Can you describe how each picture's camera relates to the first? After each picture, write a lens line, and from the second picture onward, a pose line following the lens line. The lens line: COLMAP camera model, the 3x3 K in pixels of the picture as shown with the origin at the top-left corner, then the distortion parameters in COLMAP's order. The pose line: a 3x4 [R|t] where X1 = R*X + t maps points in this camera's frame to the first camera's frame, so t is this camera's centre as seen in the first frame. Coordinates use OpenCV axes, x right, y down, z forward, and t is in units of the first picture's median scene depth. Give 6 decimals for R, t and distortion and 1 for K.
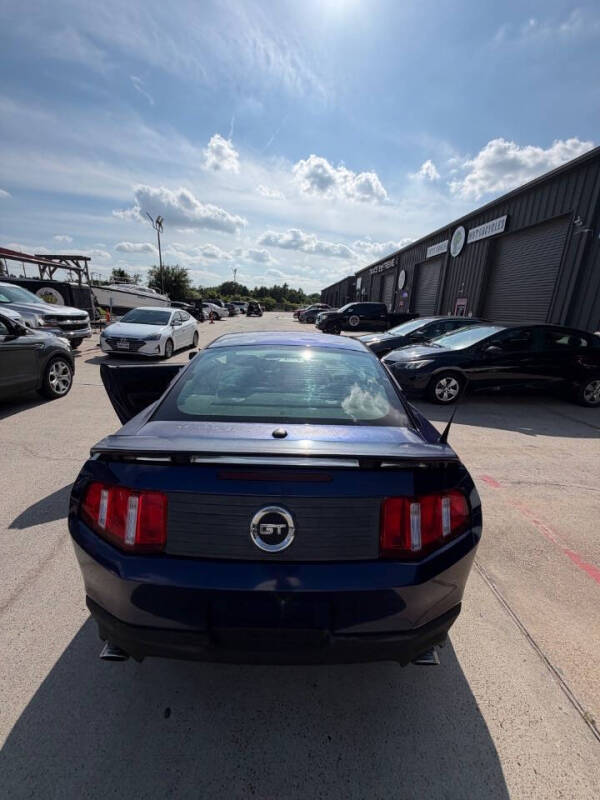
lens RADIAL K [[316.4, 0, 301.3], [0, 316.4, 397.7], [0, 0, 1]] dist [0.000465, 0.000043]
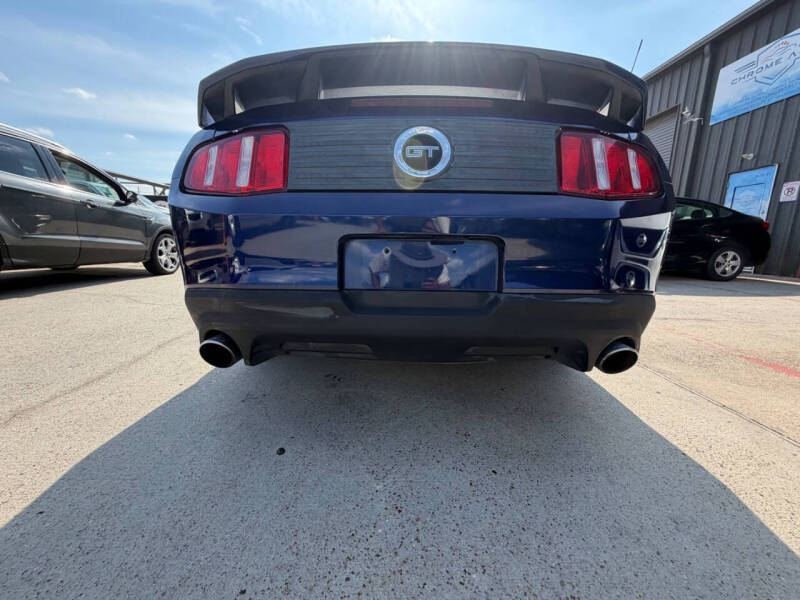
lens RADIAL K [[316.9, 0, 398.1], [0, 316.9, 300.8], [0, 0, 1]] dist [0.000244, -0.000129]
pose [[0.999569, -0.015048, -0.025206, -0.027832], [0.013011, 0.996781, -0.079112, 0.173922], [0.026315, 0.078750, 0.996547, 0.050507]]
